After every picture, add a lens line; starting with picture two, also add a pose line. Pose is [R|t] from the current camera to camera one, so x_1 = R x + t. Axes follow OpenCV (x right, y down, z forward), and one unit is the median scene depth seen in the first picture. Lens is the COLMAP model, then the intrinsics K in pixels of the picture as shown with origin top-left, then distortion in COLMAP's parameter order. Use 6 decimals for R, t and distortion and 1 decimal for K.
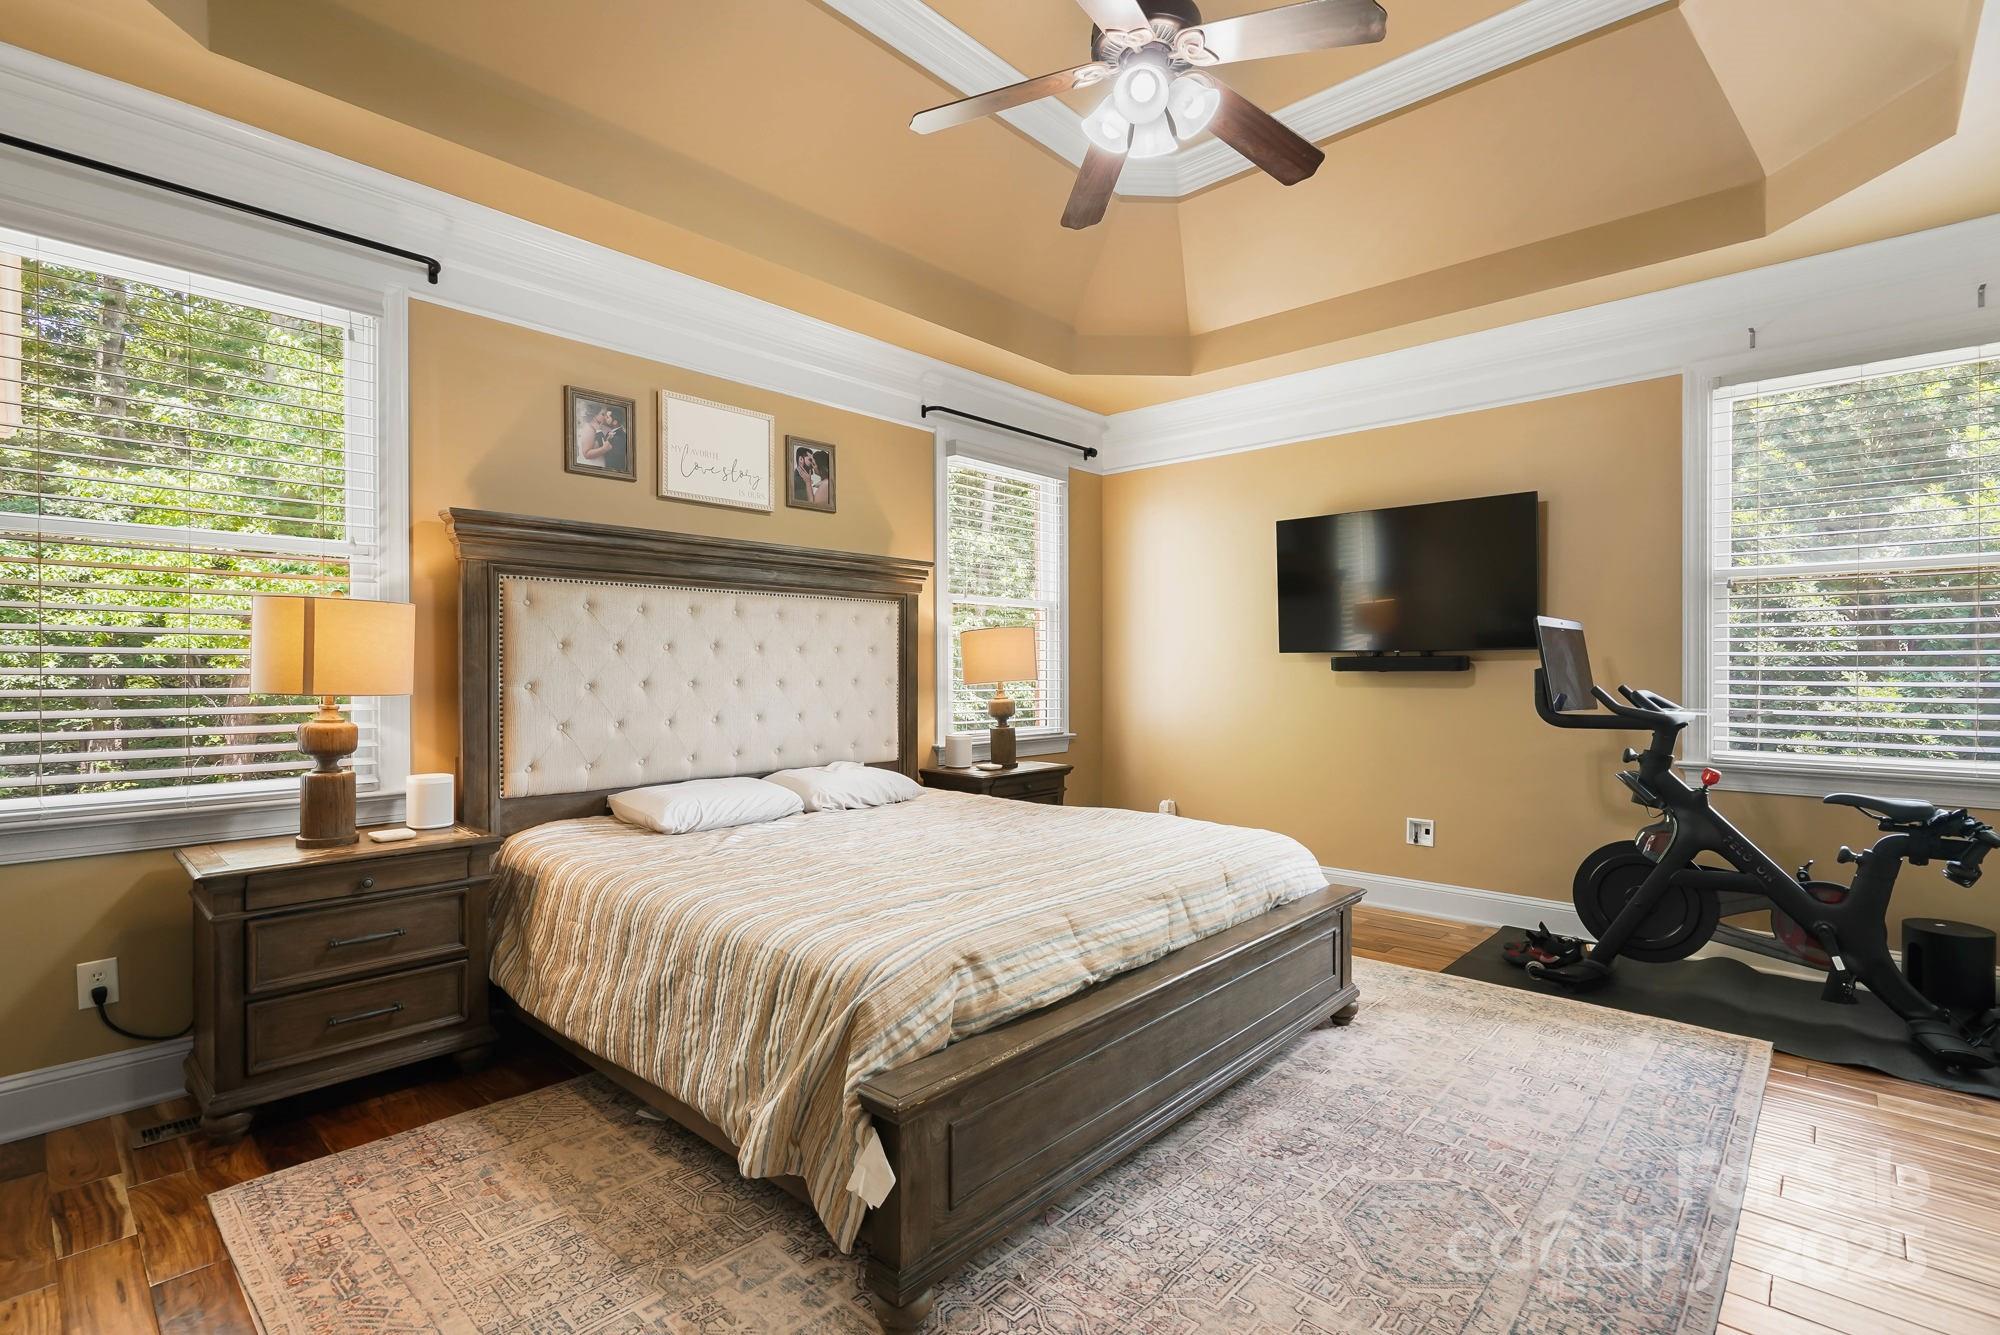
lens RADIAL K [[930.4, 0, 1003.7], [0, 930.4, 660.3], [0, 0, 1]] dist [-0.001064, -0.000914]
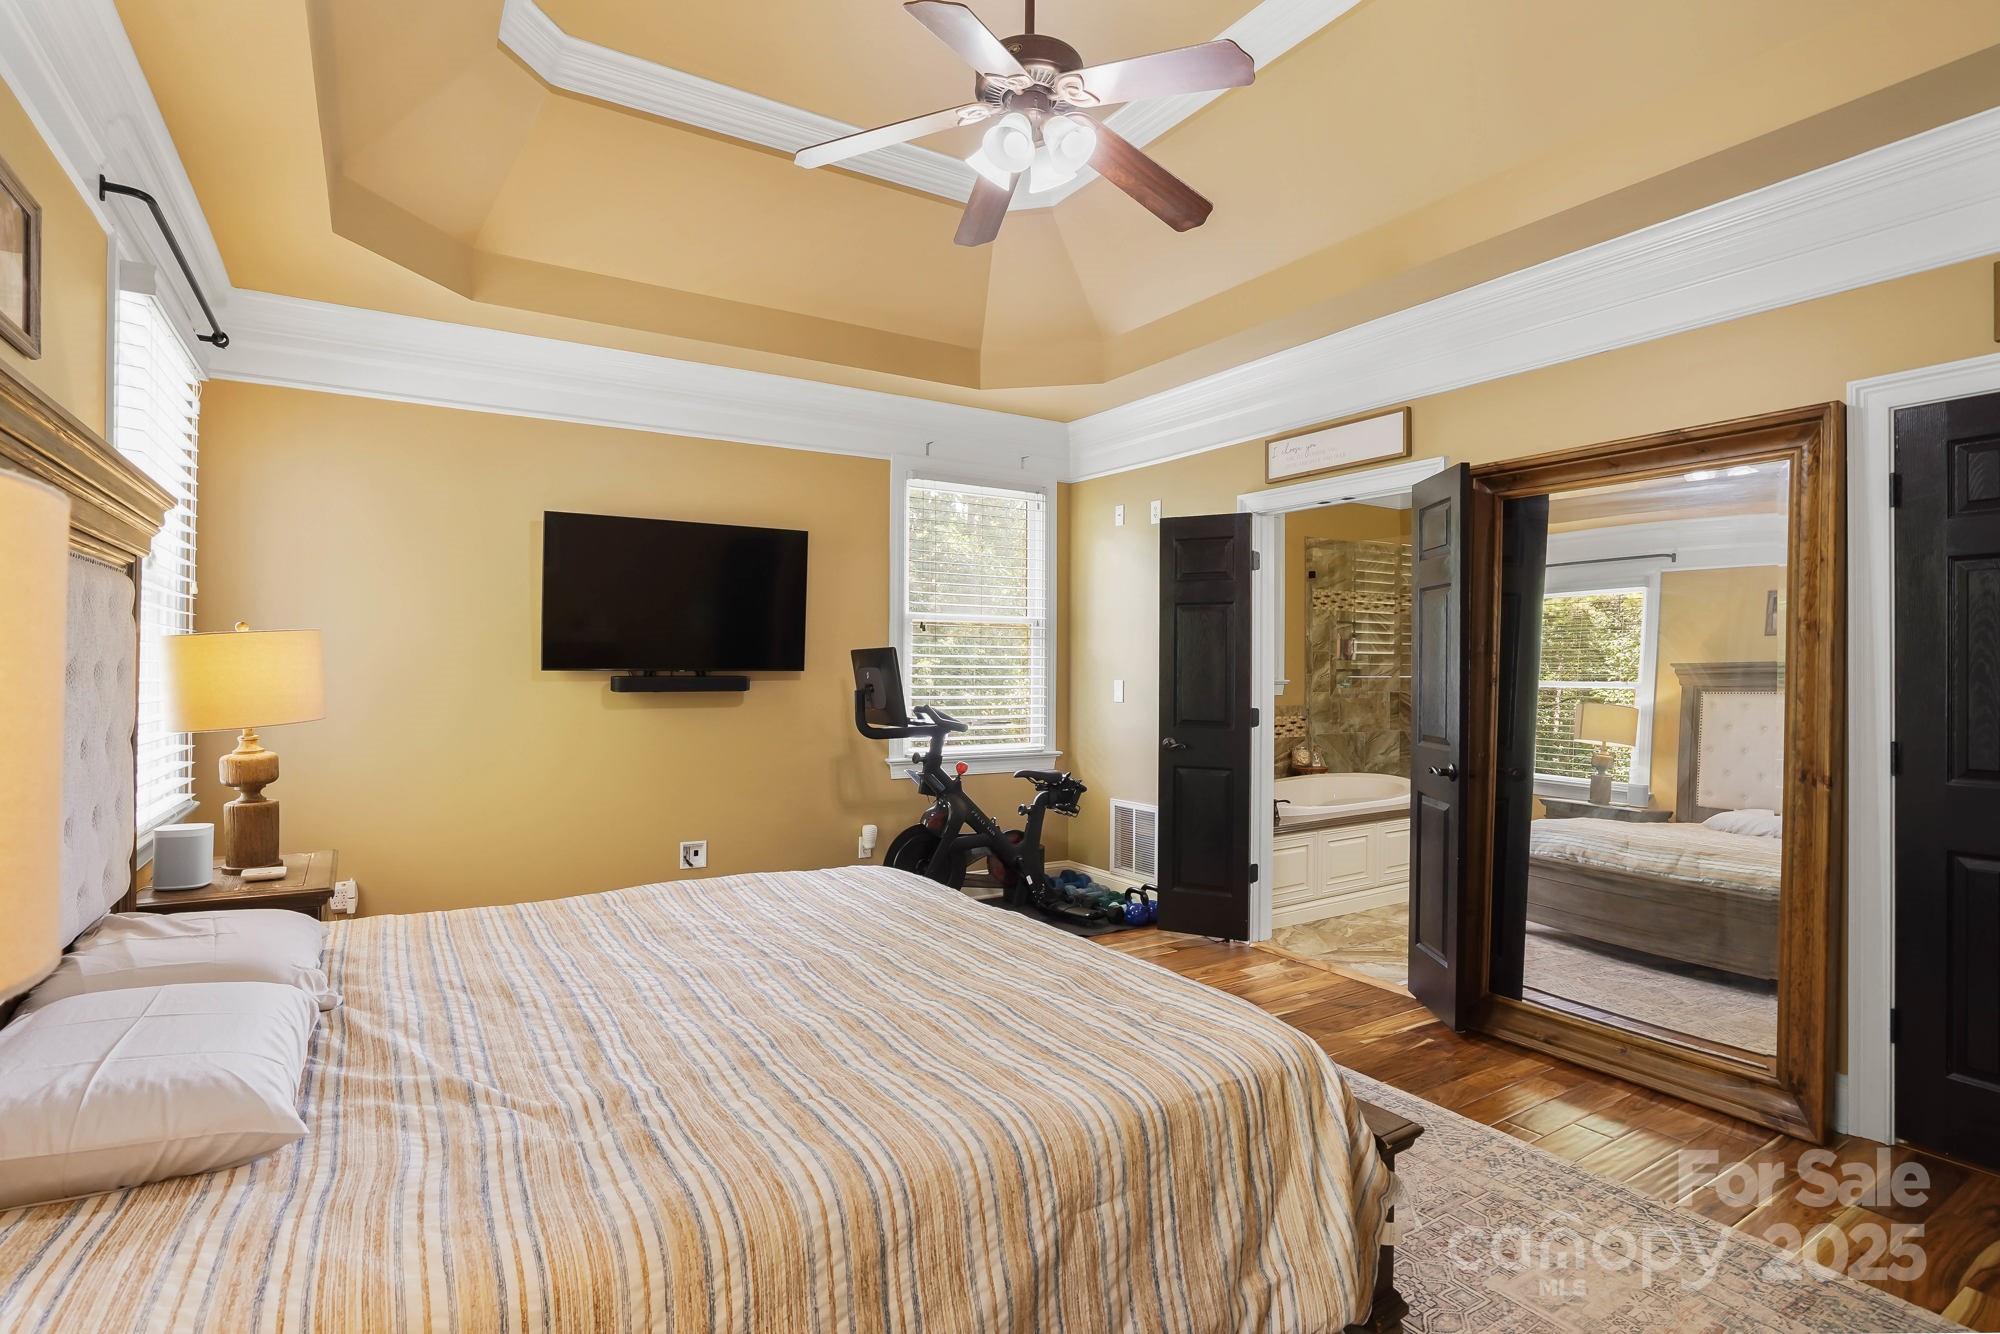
lens RADIAL K [[983.7, 0, 1000.0], [0, 983.7, 667.0], [0, 0, 1]] dist [-0.043333, 0.000250]
pose [[0.262853, 0.004295, 0.964826, -0.630745], [-0.015036, 0.999887, -0.000355, -0.024754], [-0.964719, -0.014414, 0.262888, 0.564636]]
